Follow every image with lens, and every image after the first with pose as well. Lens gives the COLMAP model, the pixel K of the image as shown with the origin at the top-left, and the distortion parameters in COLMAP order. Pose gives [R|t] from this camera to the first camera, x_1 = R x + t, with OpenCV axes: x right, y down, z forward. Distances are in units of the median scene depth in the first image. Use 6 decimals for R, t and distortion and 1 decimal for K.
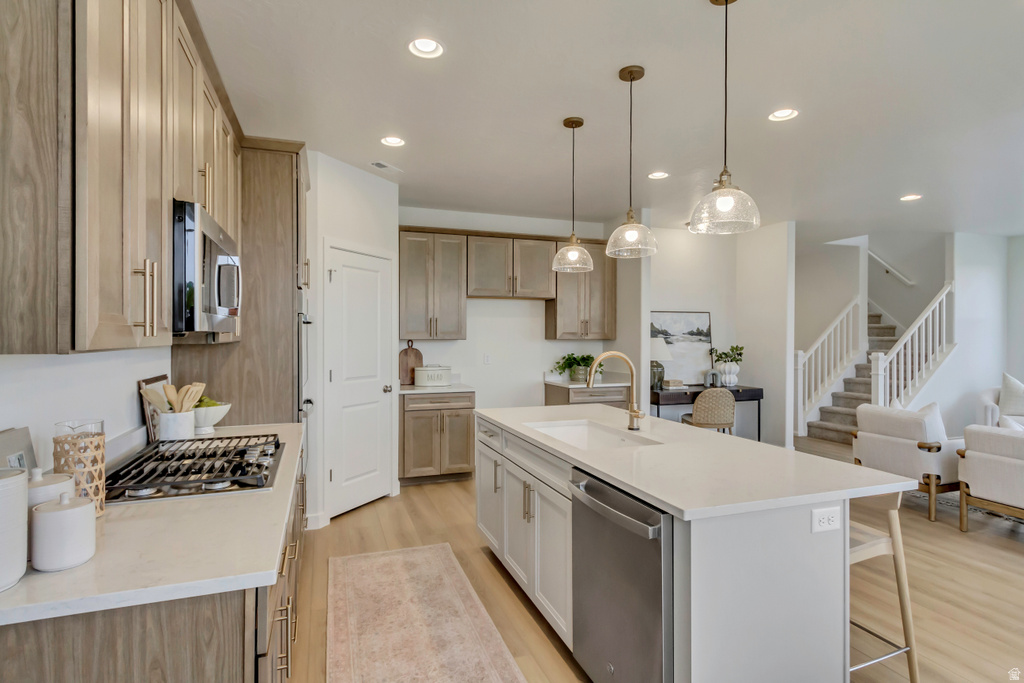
lens RADIAL K [[526.1, 0, 510.0], [0, 526.1, 339.1], [0, 0, 1]] dist [0.010603, -0.001143]
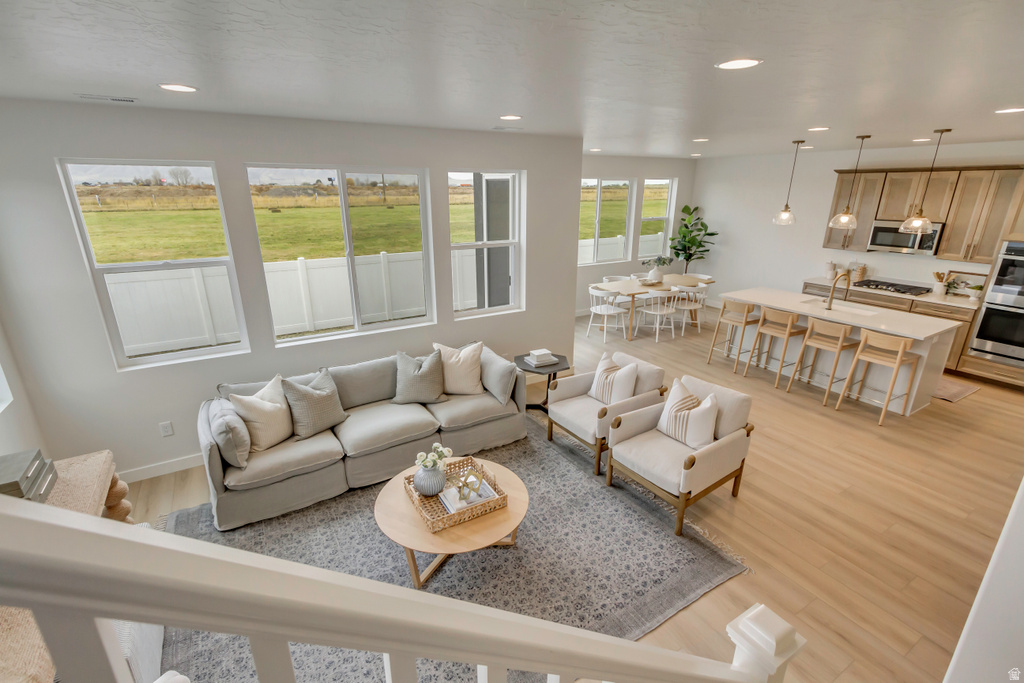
lens RADIAL K [[464.4, 0, 510.2], [0, 464.4, 346.3], [0, 0, 1]] dist [-0.000533, -0.000604]
pose [[-0.980362, 0.063357, -0.186752, 1.048773], [-0.001343, 0.944819, 0.327590, -0.172454], [0.197202, 0.321408, -0.926179, 1.419777]]
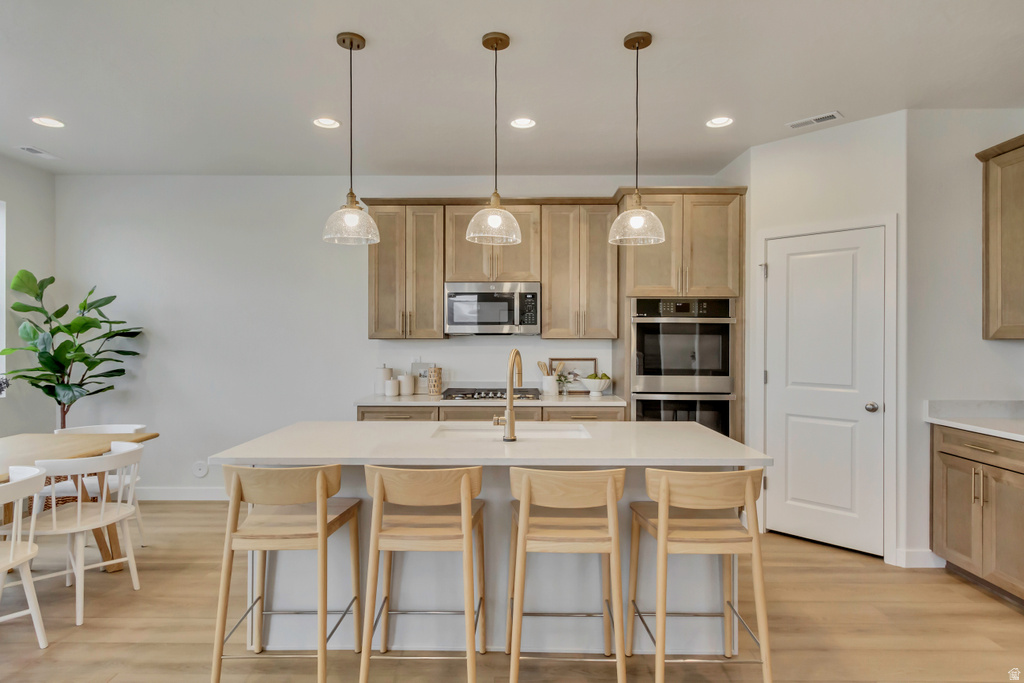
lens RADIAL K [[572.4, 0, 513.2], [0, 572.4, 338.2], [0, 0, 1]] dist [0.008738, -0.002152]
pose [[-0.343154, -0.003192, -0.939274, 0.610445], [-0.005246, 0.999985, -0.001482, 0.004185], [0.939265, 0.004419, -0.343166, 0.730197]]
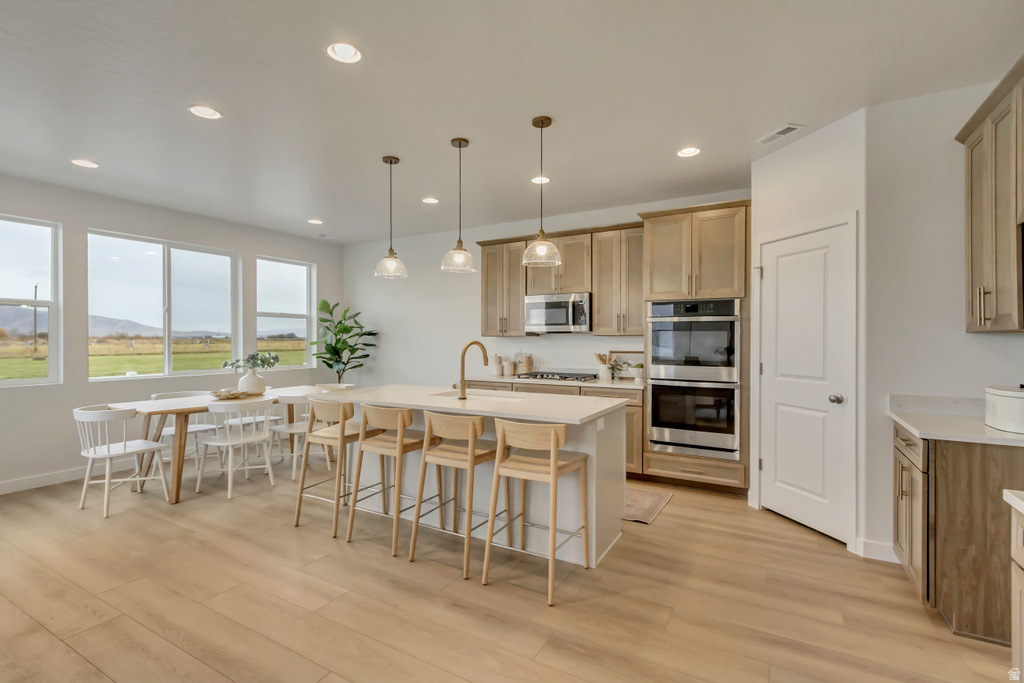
lens RADIAL K [[471.3, 0, 512.0], [0, 471.3, 341.5], [0, 0, 1]] dist [0.006447, -0.001082]
pose [[-0.759081, -0.000095, -0.650996, 0.504476], [-0.004841, 0.999973, 0.005499, 0.010956], [0.650978, 0.007325, -0.759061, 1.092934]]
